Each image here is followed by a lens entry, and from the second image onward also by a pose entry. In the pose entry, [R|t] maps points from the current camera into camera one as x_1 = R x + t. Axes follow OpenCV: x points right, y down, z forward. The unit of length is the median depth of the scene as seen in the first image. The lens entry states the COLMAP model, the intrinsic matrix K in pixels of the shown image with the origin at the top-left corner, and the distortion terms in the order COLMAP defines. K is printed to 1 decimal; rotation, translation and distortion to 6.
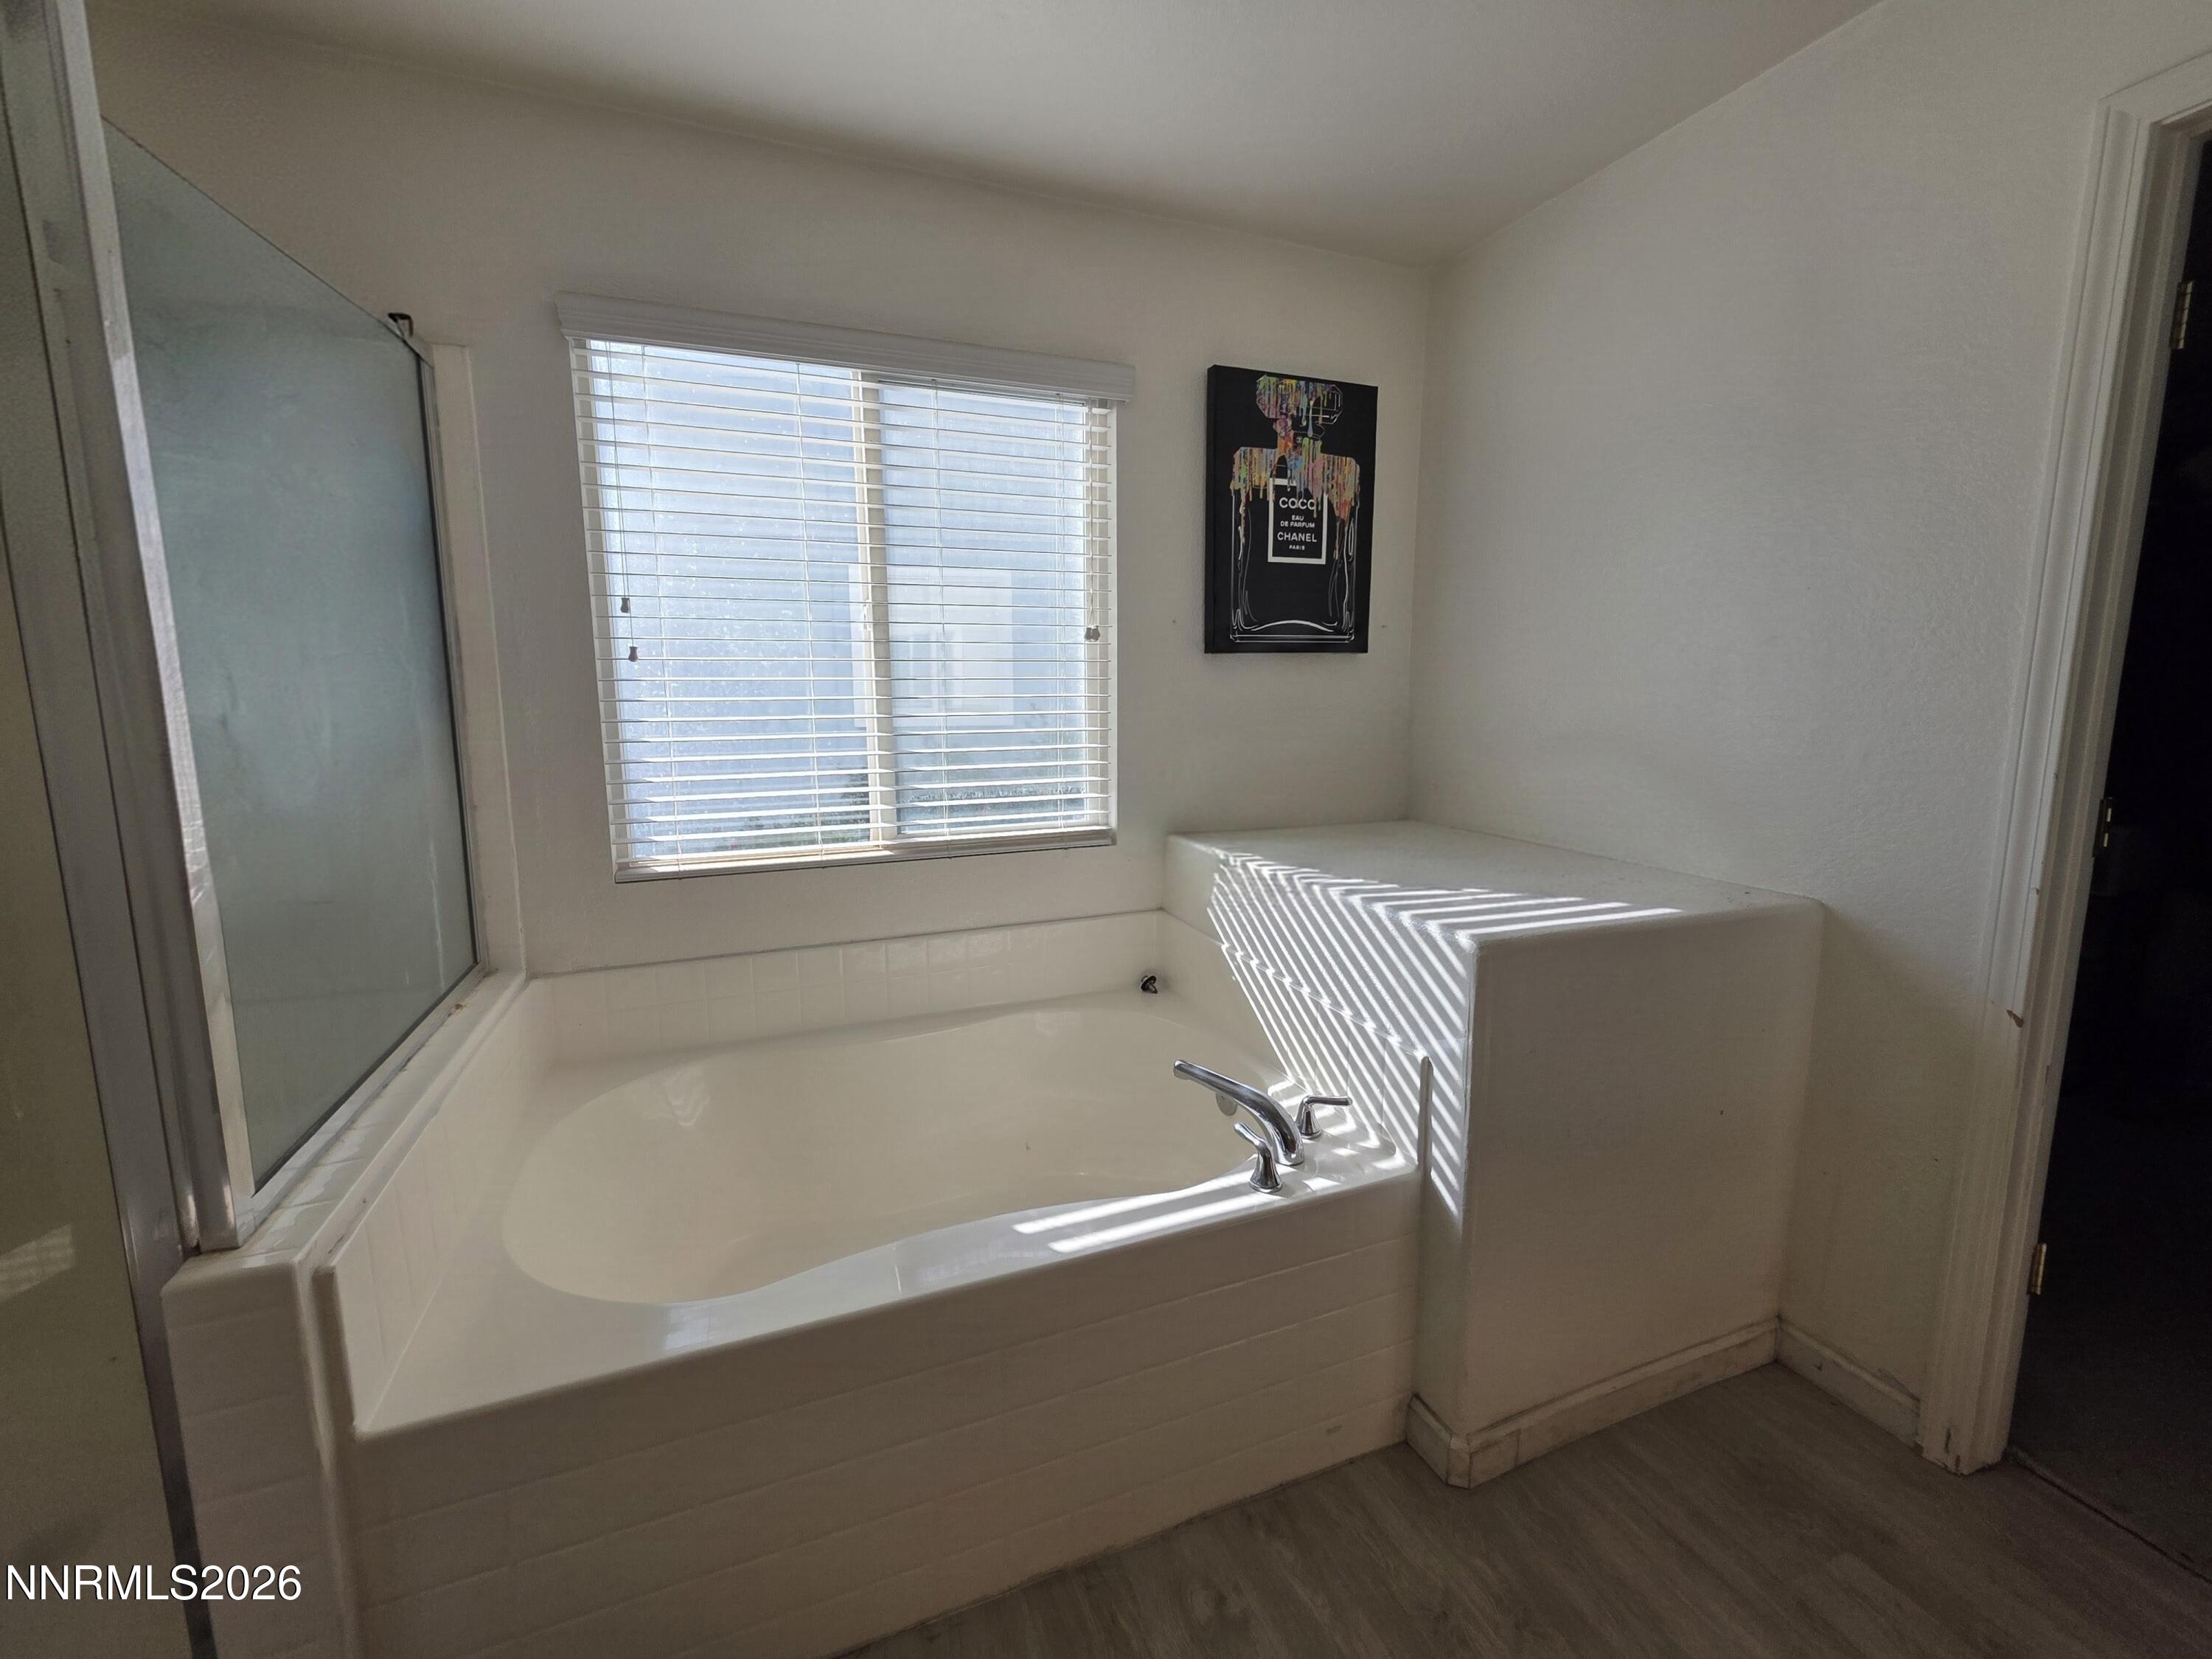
lens RADIAL K [[883.5, 0, 1096.8], [0, 883.5, 808.4], [0, 0, 1]] dist [0.003800, 0.000144]
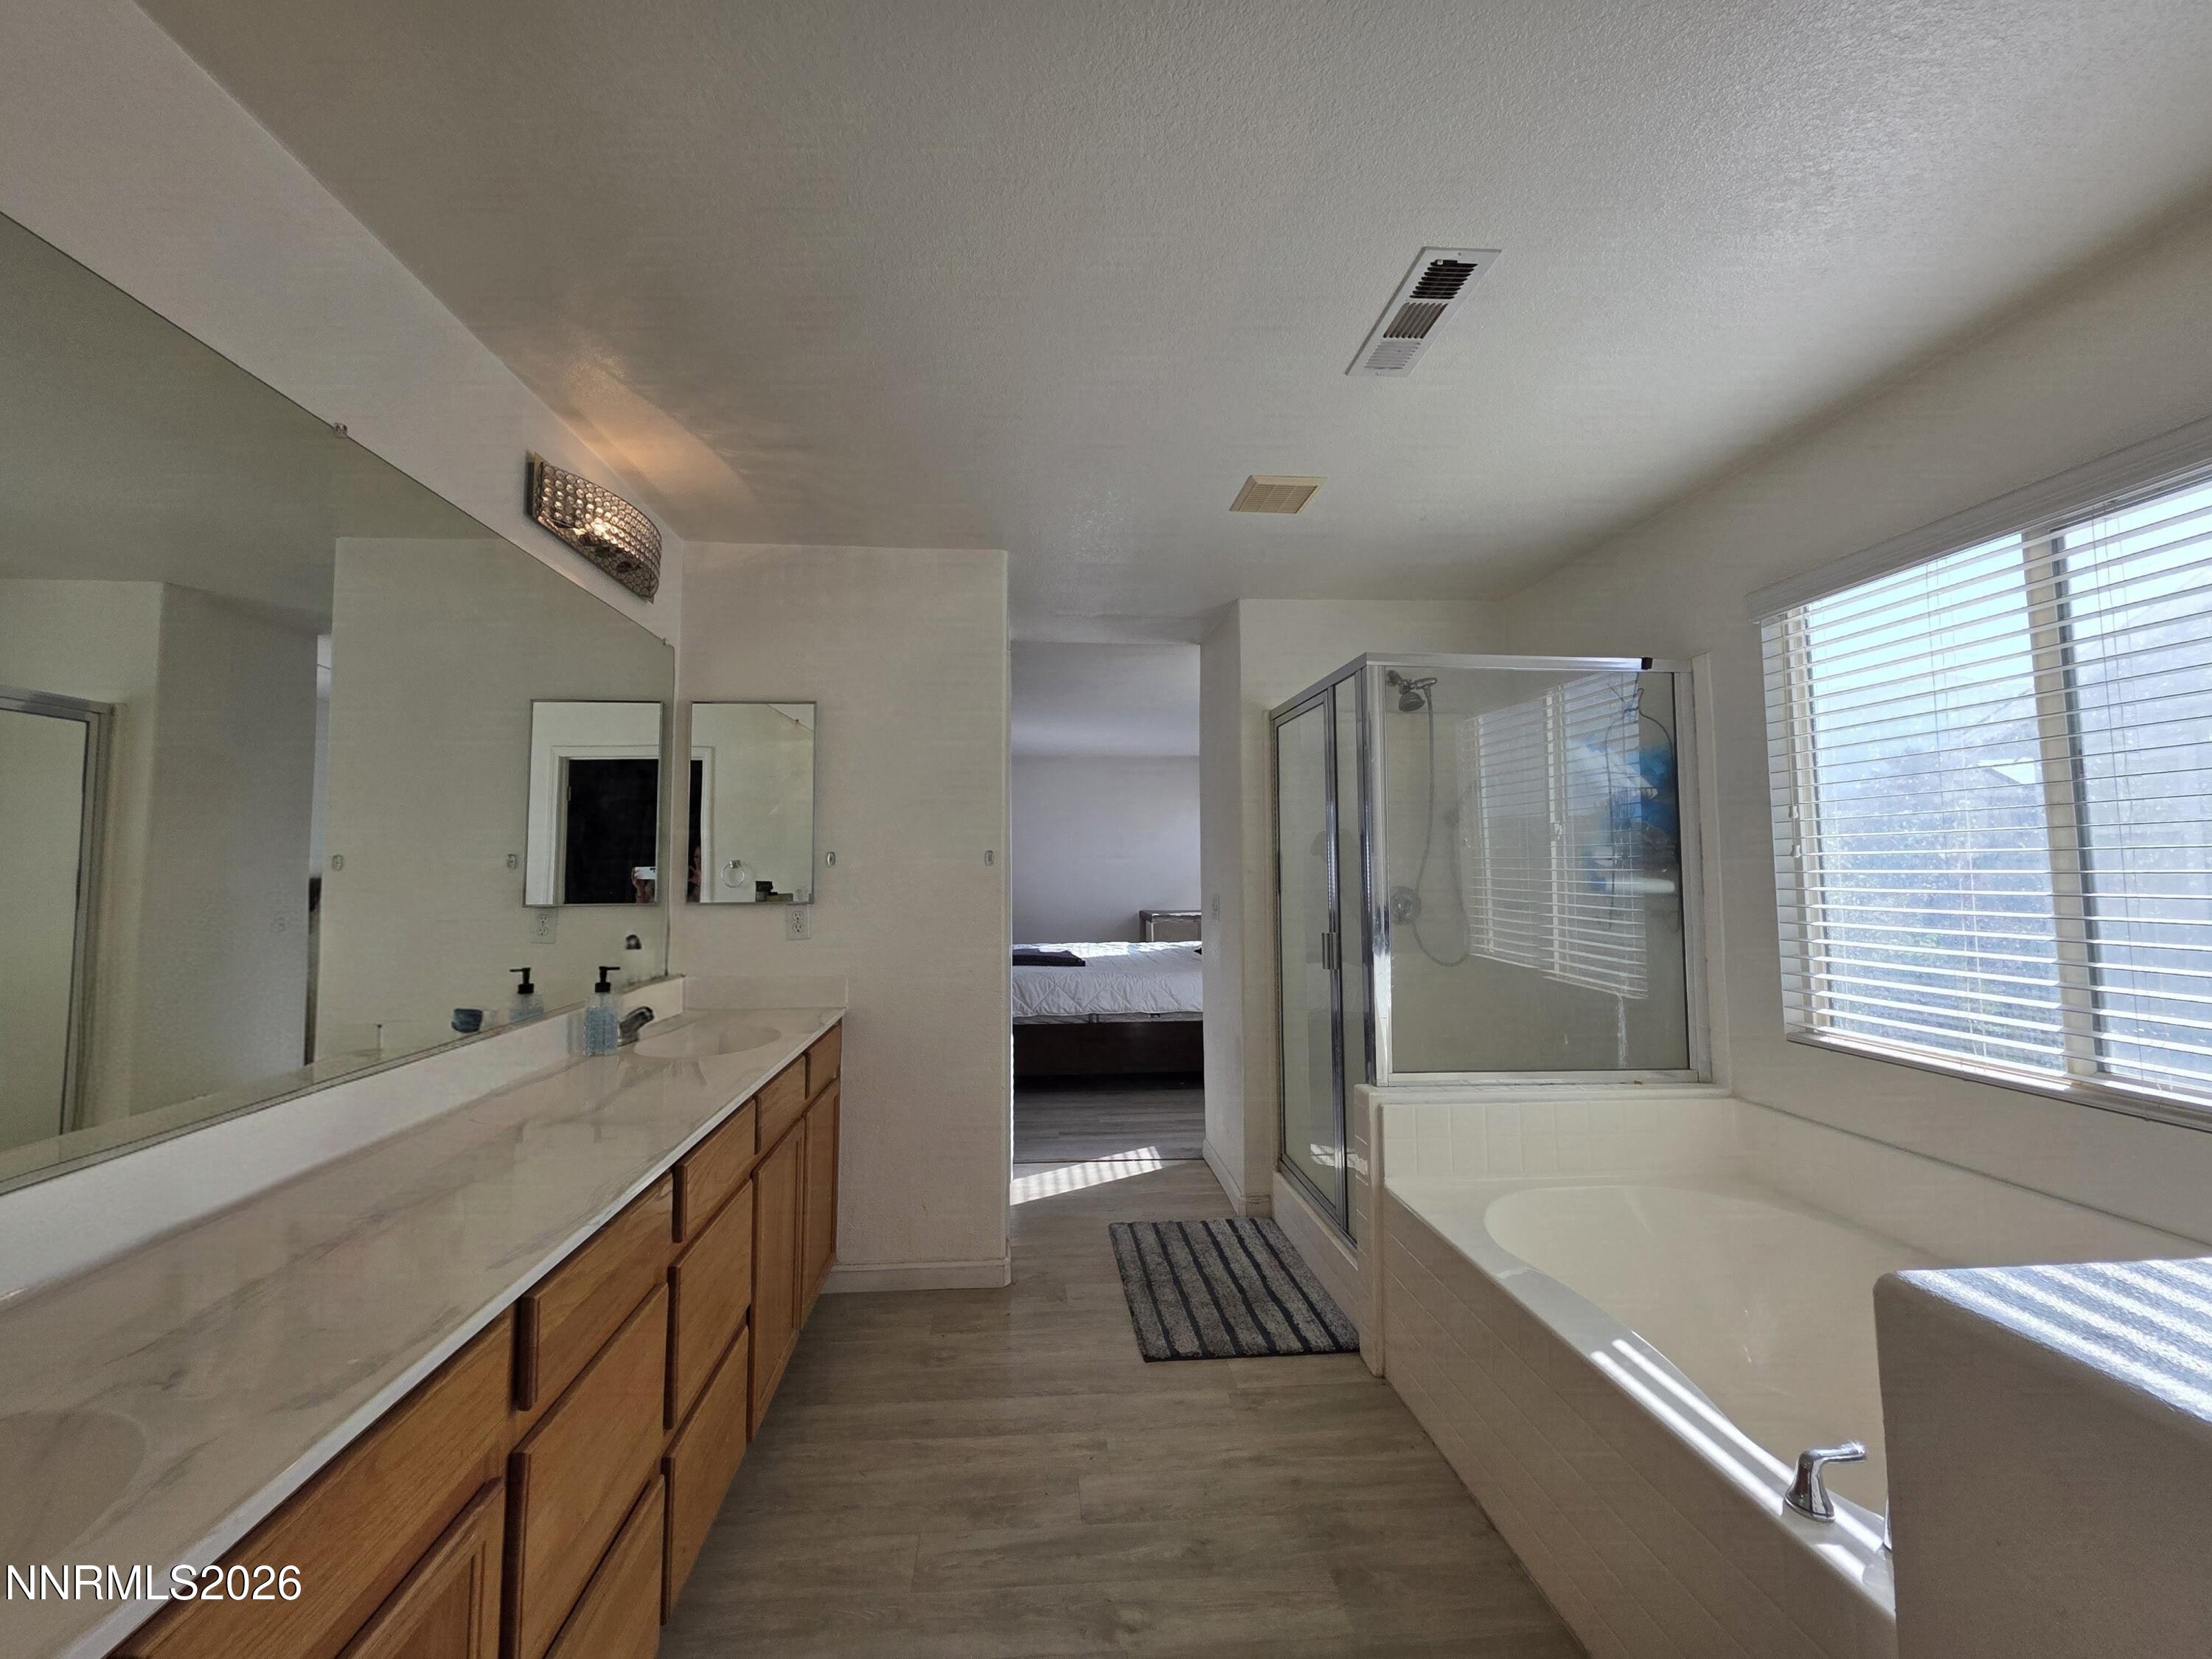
lens RADIAL K [[883.5, 0, 1098.0], [0, 883.5, 820.0], [0, 0, 1]] dist [0.003800, 0.000144]
pose [[-0.267282, -0.053446, -0.962135, 0.836183], [-0.136939, 0.990434, -0.016976, -0.060191], [0.953839, 0.127216, -0.272044, 0.385610]]
